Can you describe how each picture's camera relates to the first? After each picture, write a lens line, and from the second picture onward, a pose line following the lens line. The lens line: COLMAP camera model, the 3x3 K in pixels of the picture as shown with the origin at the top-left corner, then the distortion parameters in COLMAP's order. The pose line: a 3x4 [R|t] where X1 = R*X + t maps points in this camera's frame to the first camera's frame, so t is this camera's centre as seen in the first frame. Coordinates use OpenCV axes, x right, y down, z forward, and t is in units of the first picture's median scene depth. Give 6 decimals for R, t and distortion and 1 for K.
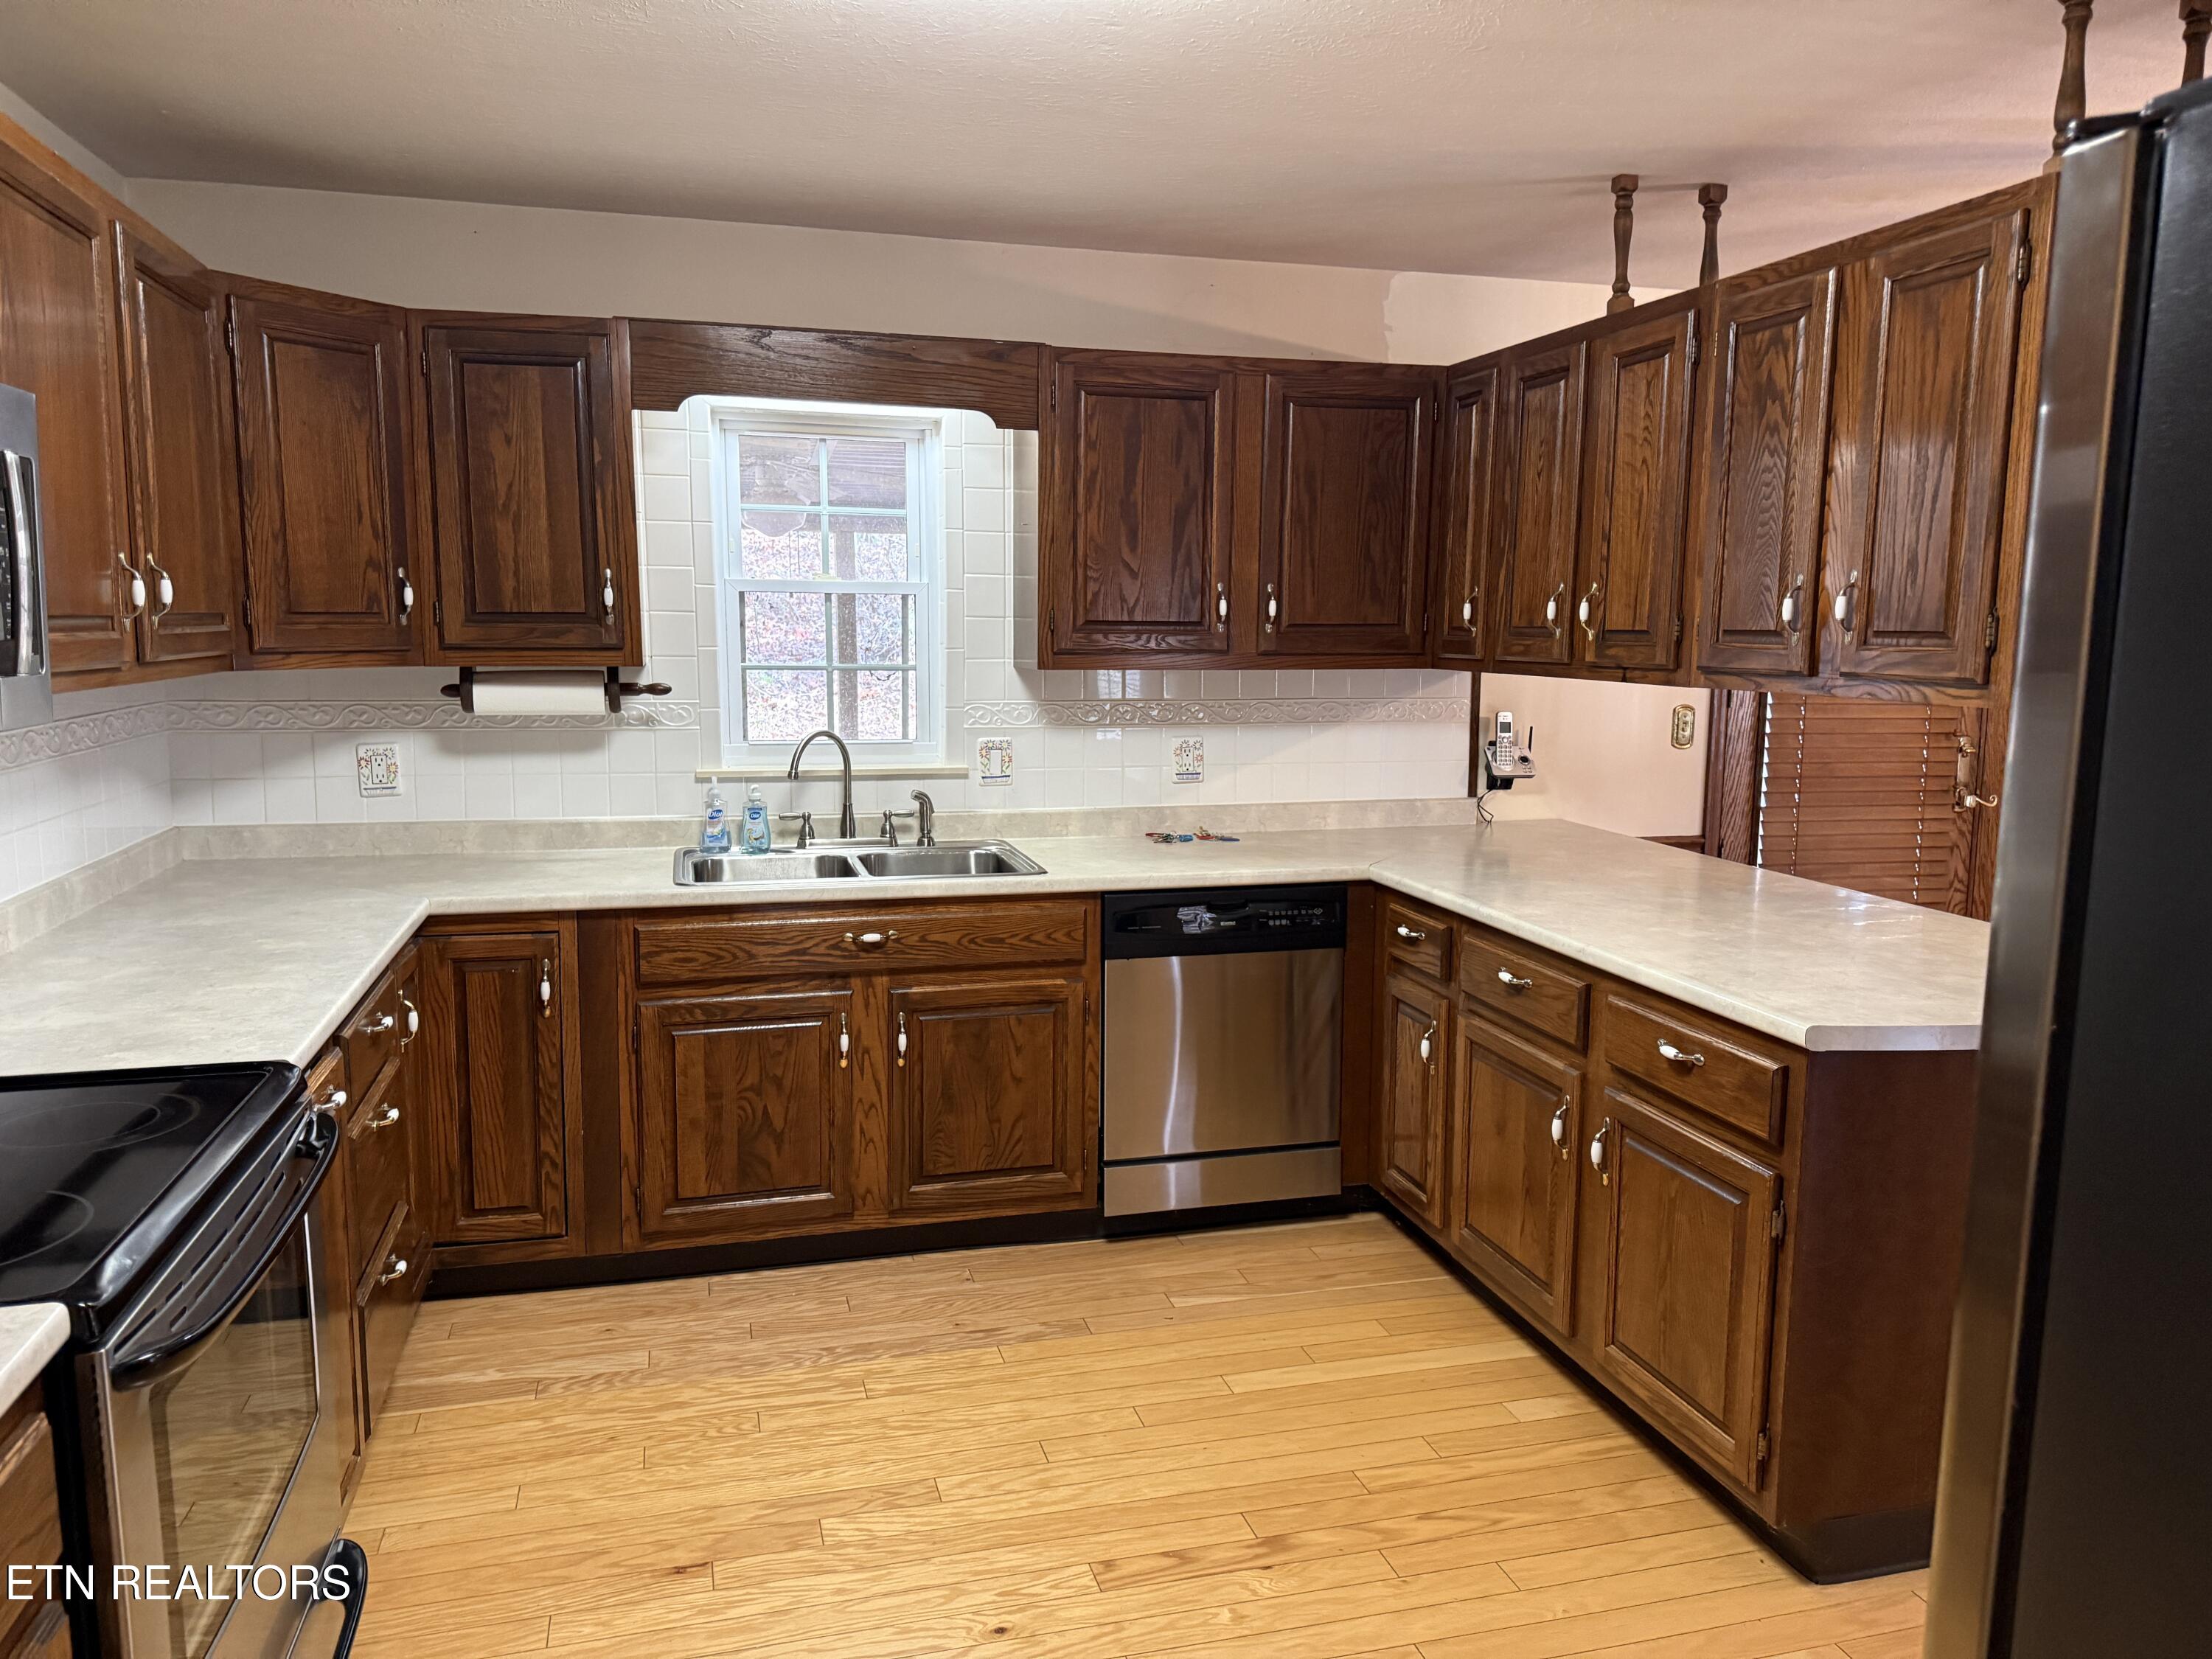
lens RADIAL K [[1558.9, 0, 1104.1], [0, 1558.9, 858.4], [0, 0, 1]] dist [0.130712, -0.153535]
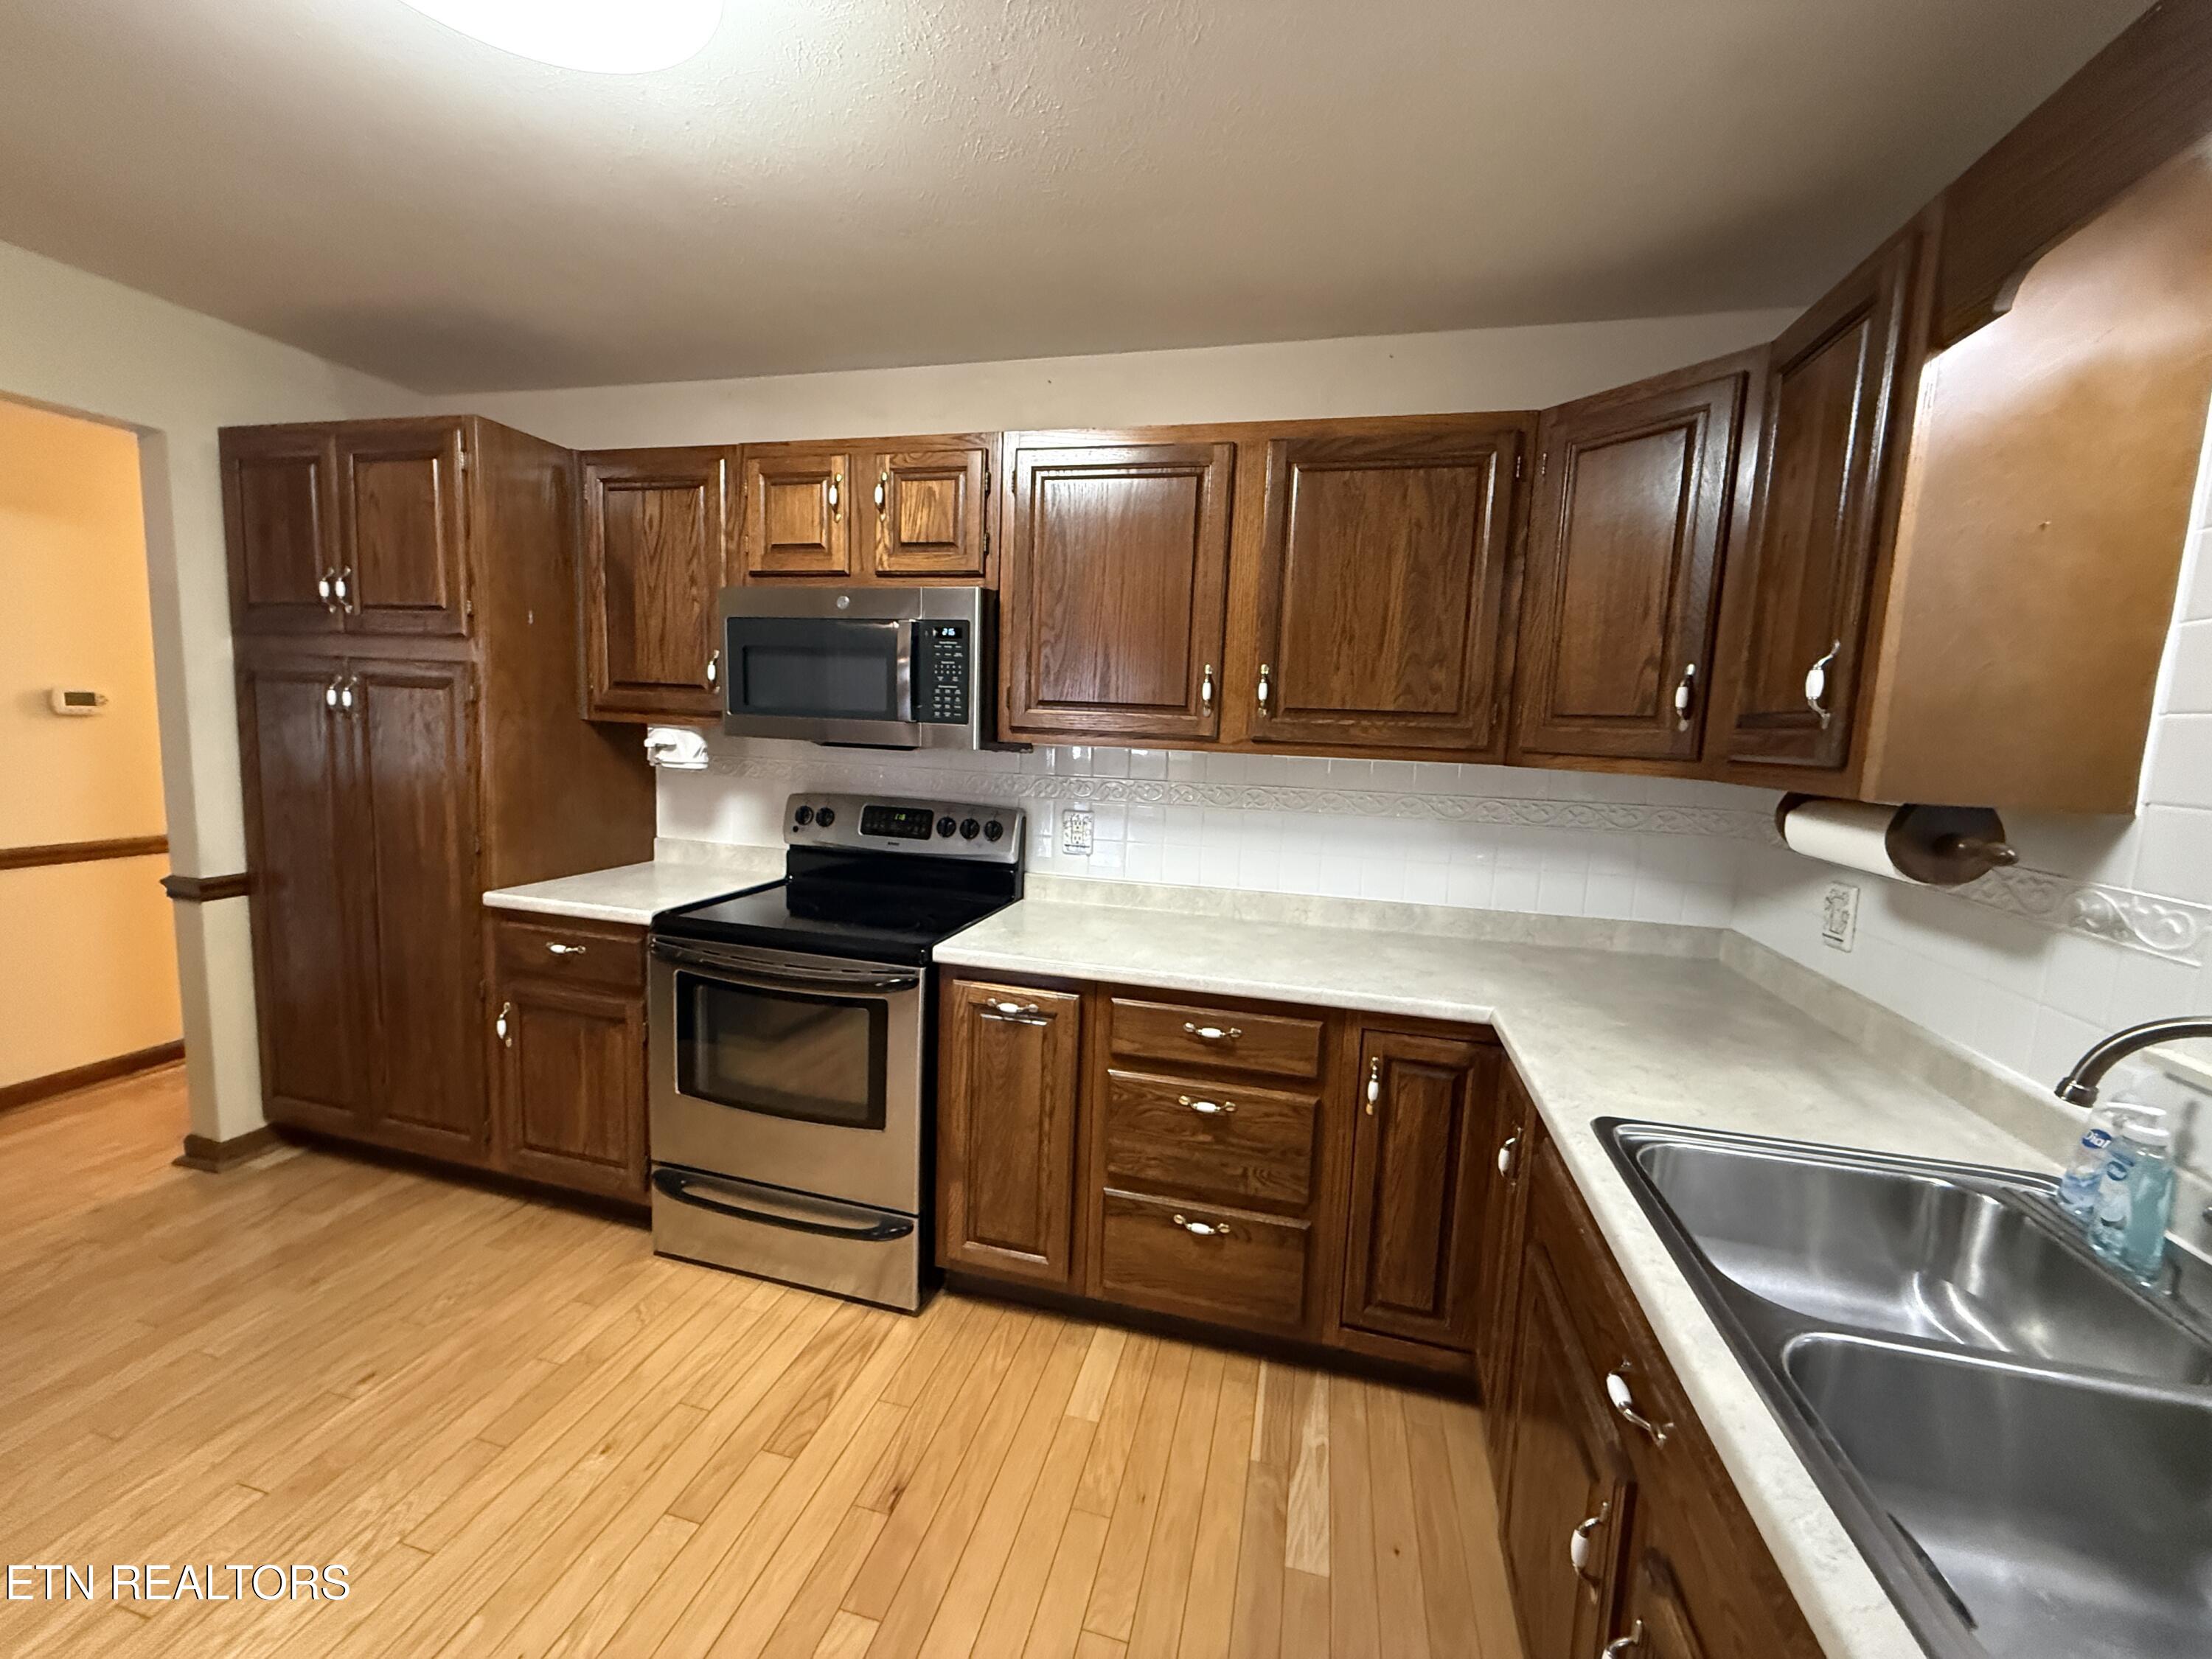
lens RADIAL K [[884.2, 0, 1099.5], [0, 884.2, 828.1], [0, 0, 1]] dist [-0.000614, 0.000393]
pose [[-0.504460, 0.077578, -0.859943, 0.118187], [-0.176097, 0.965778, 0.190428, -0.114936], [0.845287, 0.247496, -0.473535, 0.852088]]
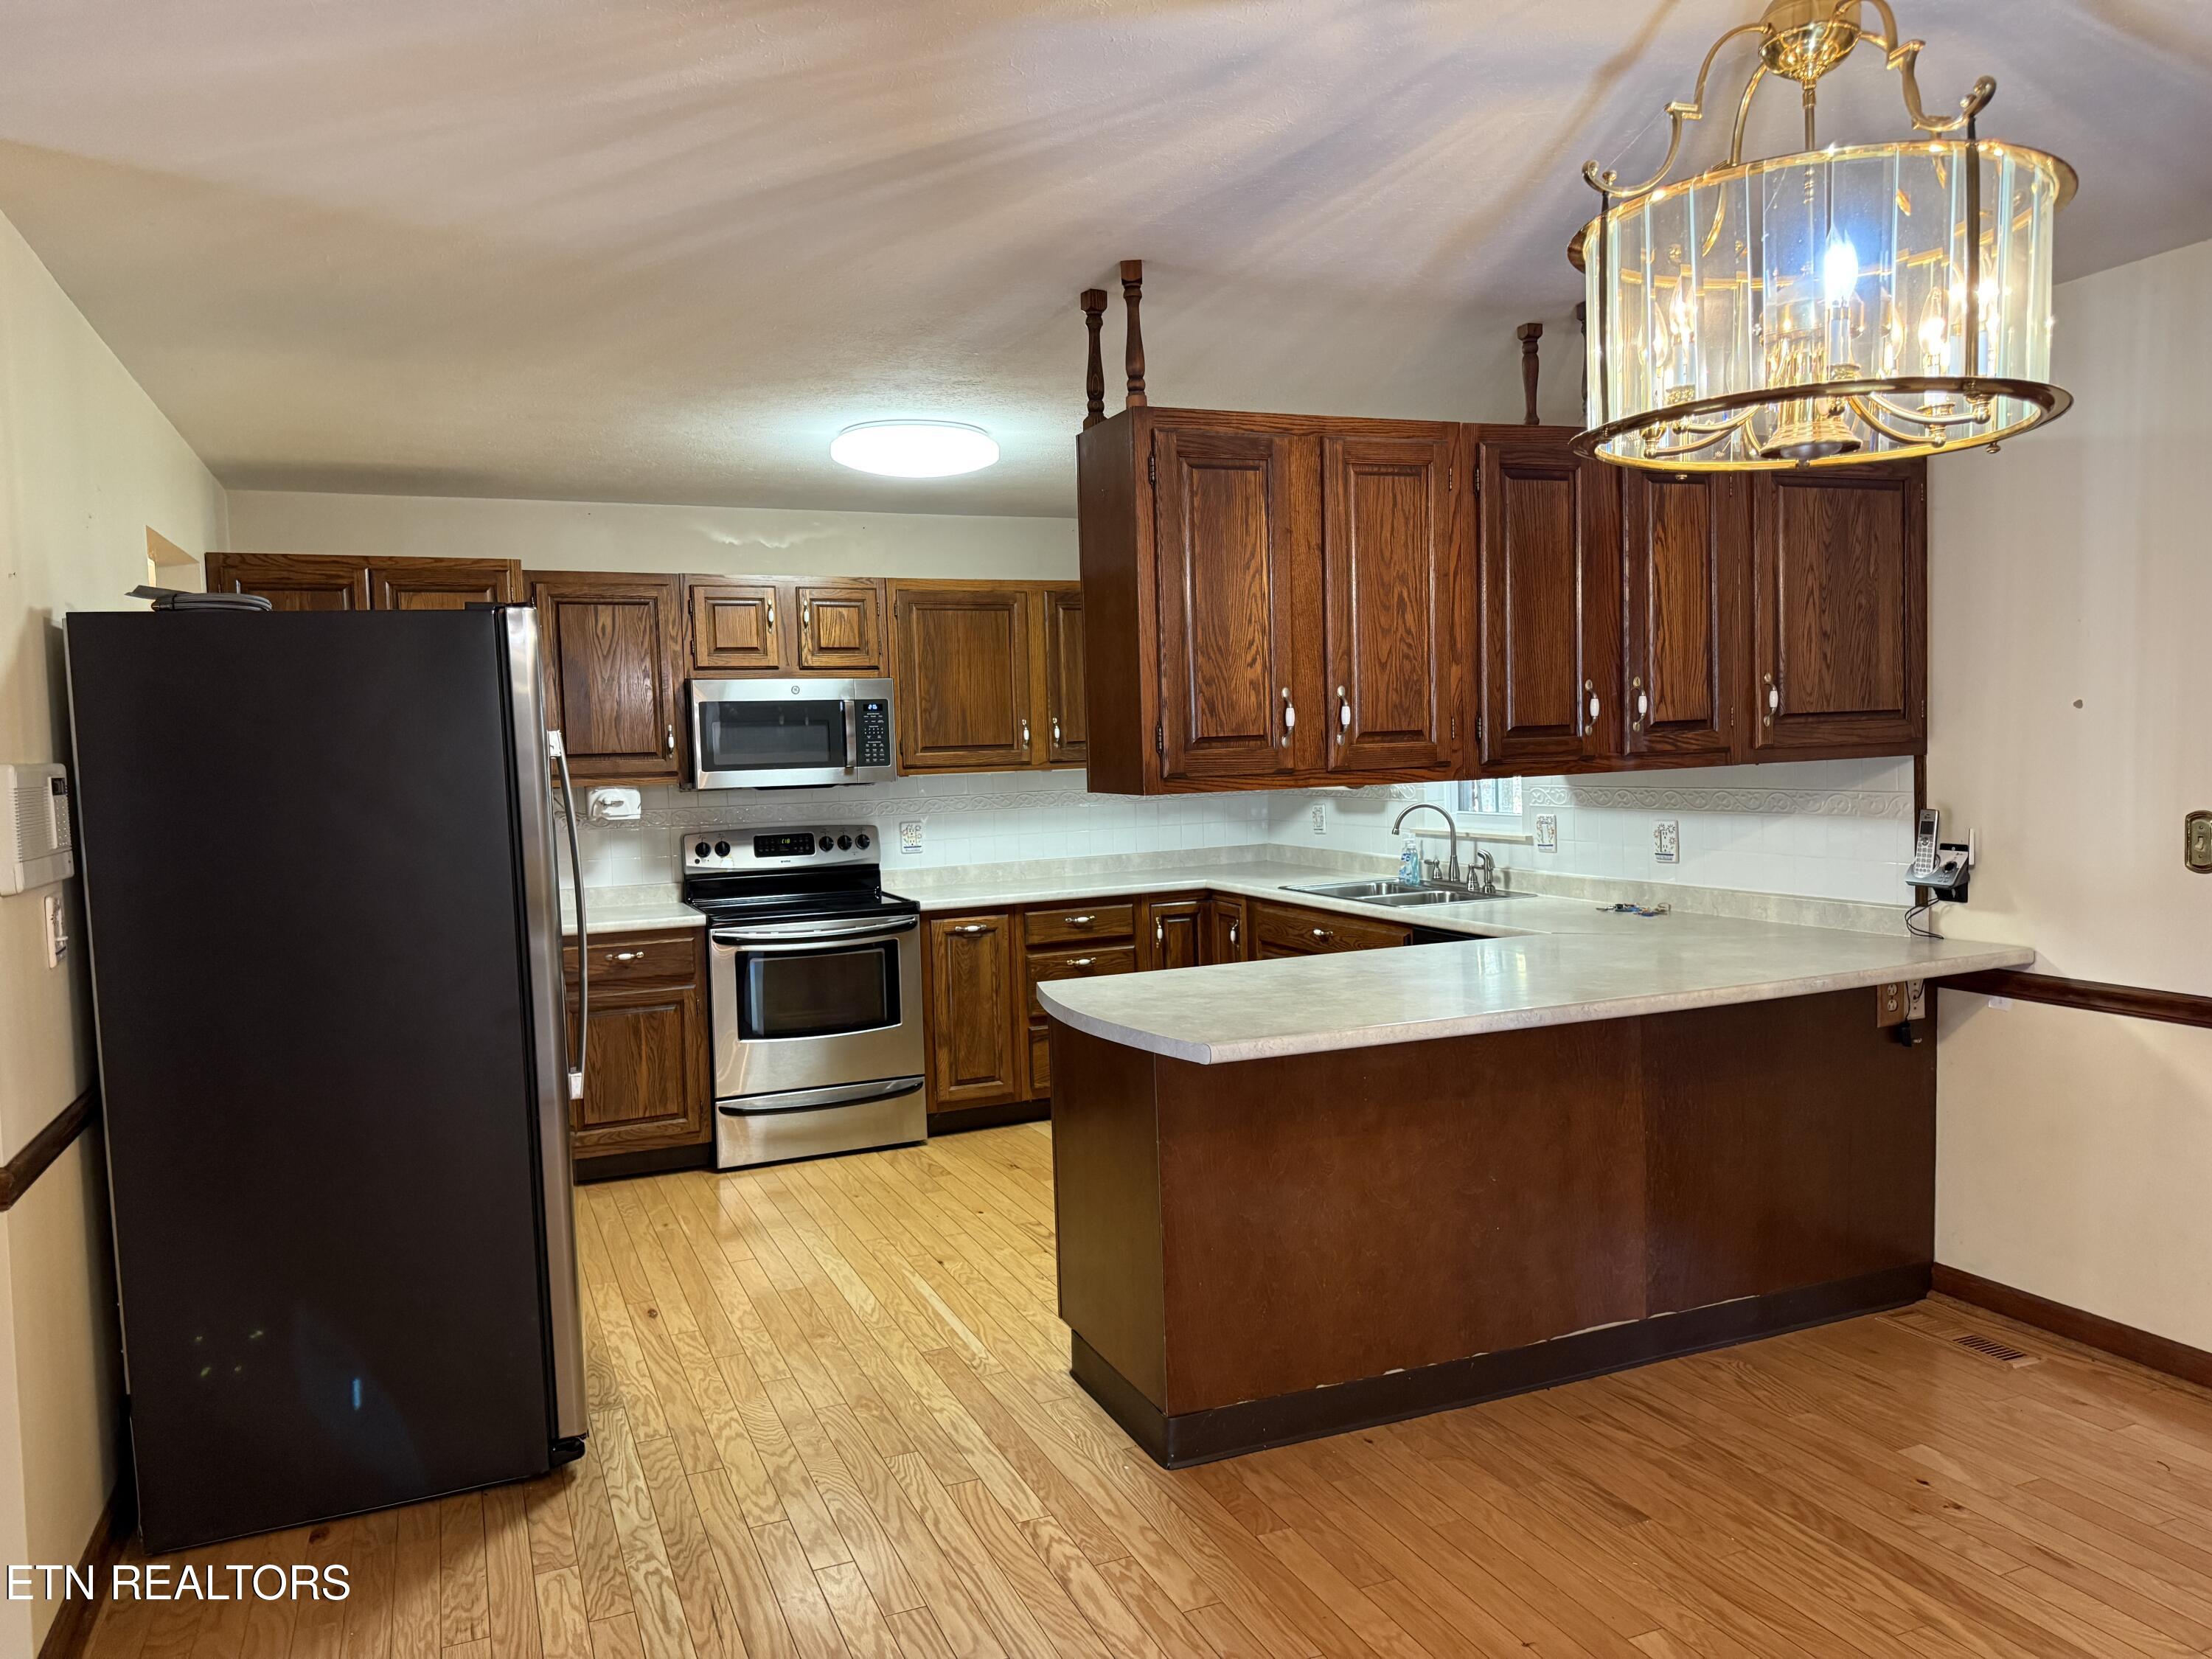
lens RADIAL K [[1558.9, 0, 1104.1], [0, 1558.9, 858.4], [0, 0, 1]] dist [0.130712, -0.153535]
pose [[0.126262, 0.062135, -0.990049, 1.225359], [-0.118210, 0.991867, 0.047174, -0.063257], [0.984929, 0.111077, 0.132580, 0.511089]]
